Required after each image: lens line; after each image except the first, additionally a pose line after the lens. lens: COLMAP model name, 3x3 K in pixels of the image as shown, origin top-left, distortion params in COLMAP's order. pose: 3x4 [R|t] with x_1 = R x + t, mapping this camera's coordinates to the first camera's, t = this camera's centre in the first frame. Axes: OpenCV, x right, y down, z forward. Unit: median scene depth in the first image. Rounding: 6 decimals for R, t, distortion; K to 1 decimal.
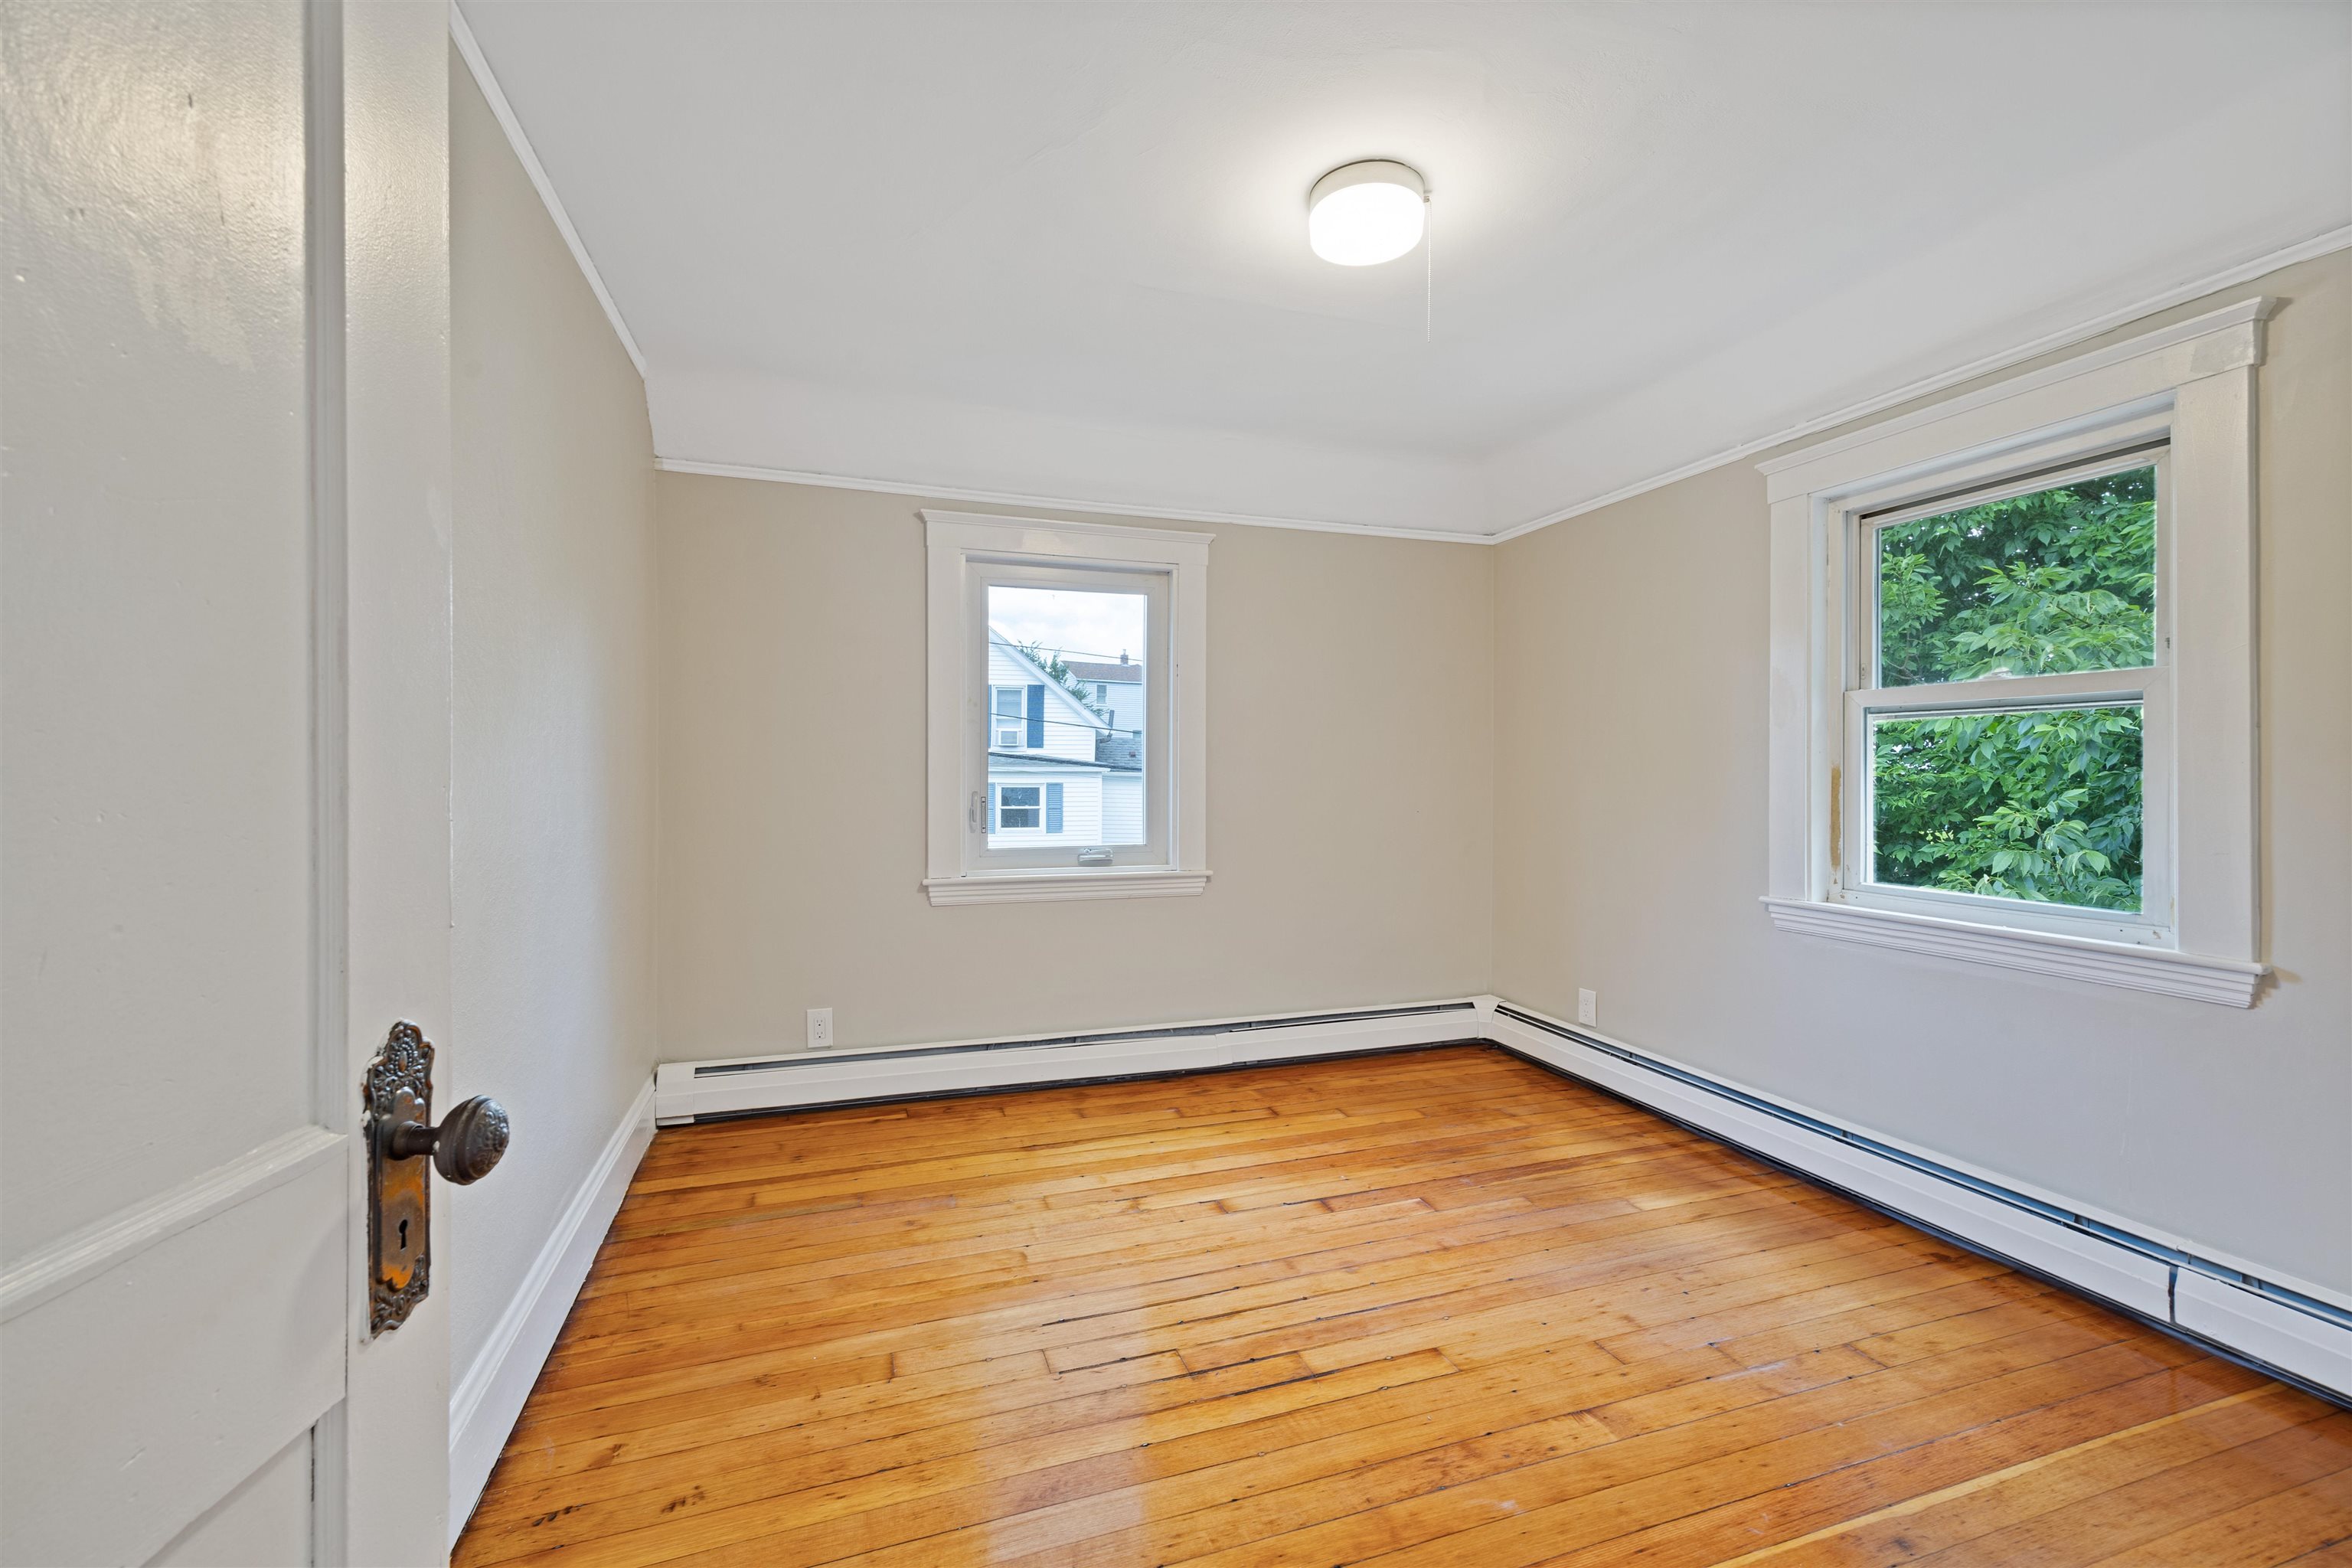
lens RADIAL K [[972.3, 0, 1176.0], [0, 972.3, 784.0], [0, 0, 1]] dist [-0.001415, -0.000131]
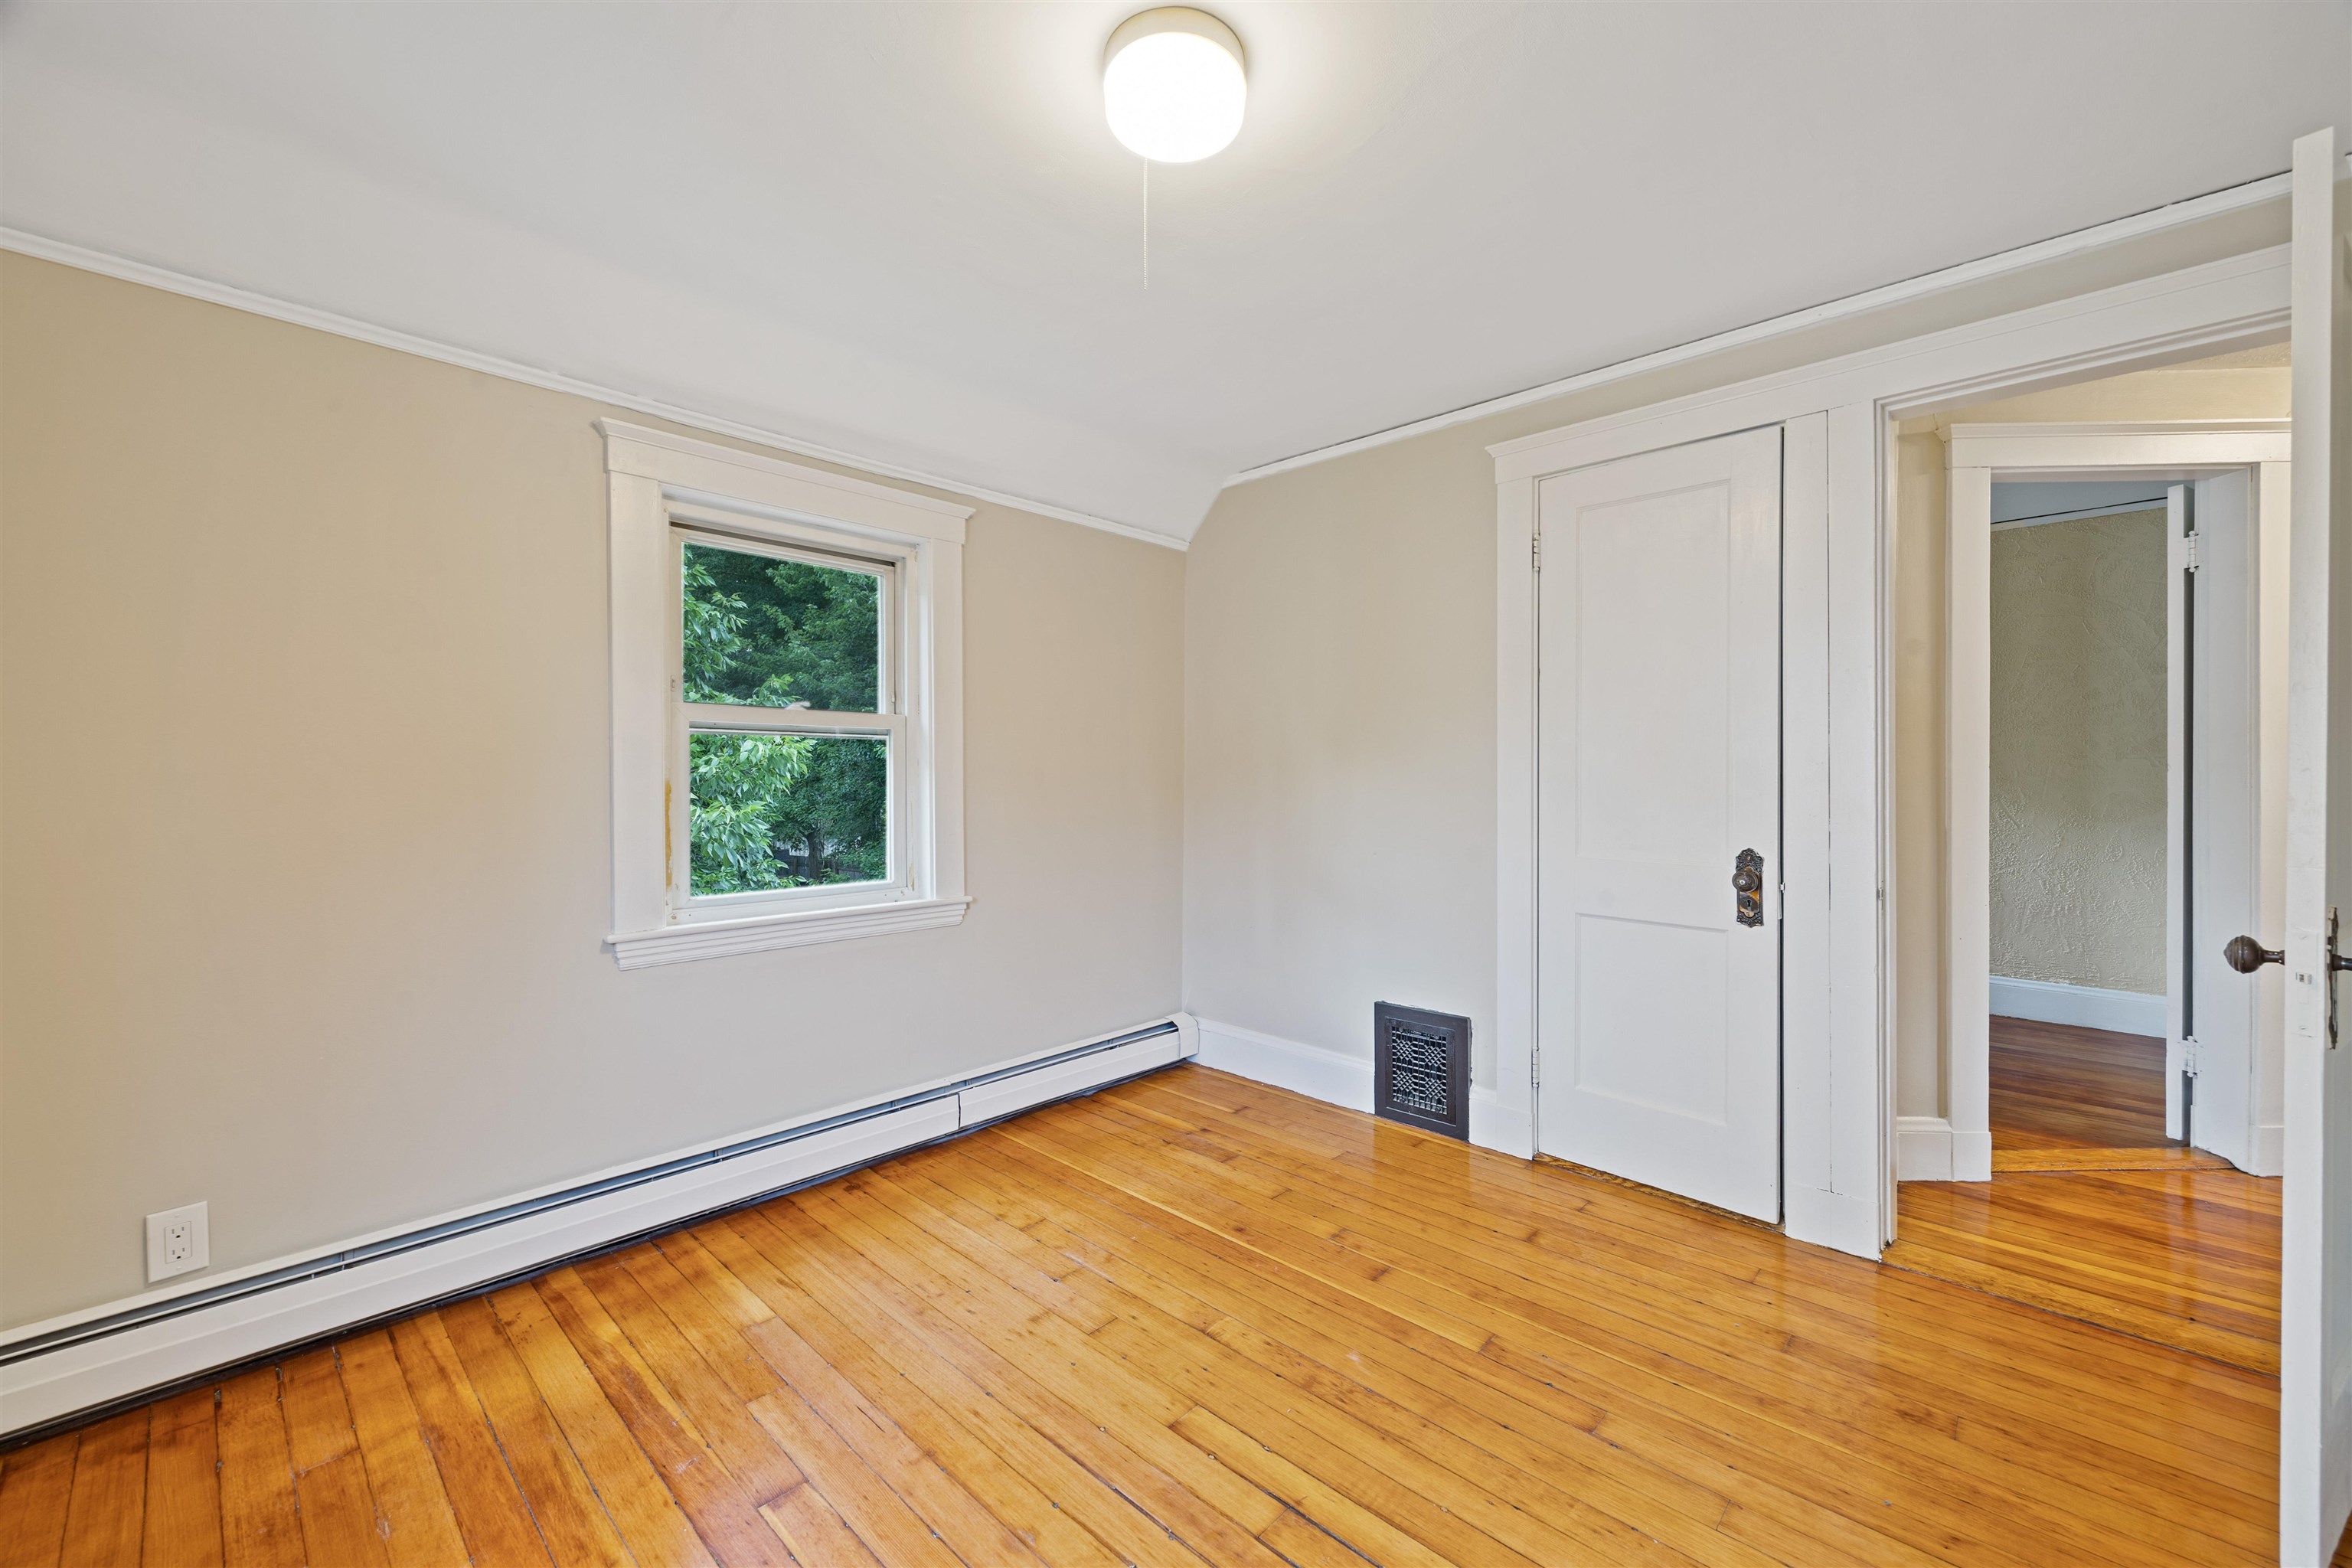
lens RADIAL K [[945.5, 0, 1179.8], [0, 945.5, 763.9], [0, 0, 1]] dist [0.007797, -0.000265]
pose [[-0.470980, 0.014019, 0.882032, -0.427906], [0.014936, 0.999857, -0.007916, -0.019933], [-0.882017, 0.009446, -0.471122, 1.152943]]
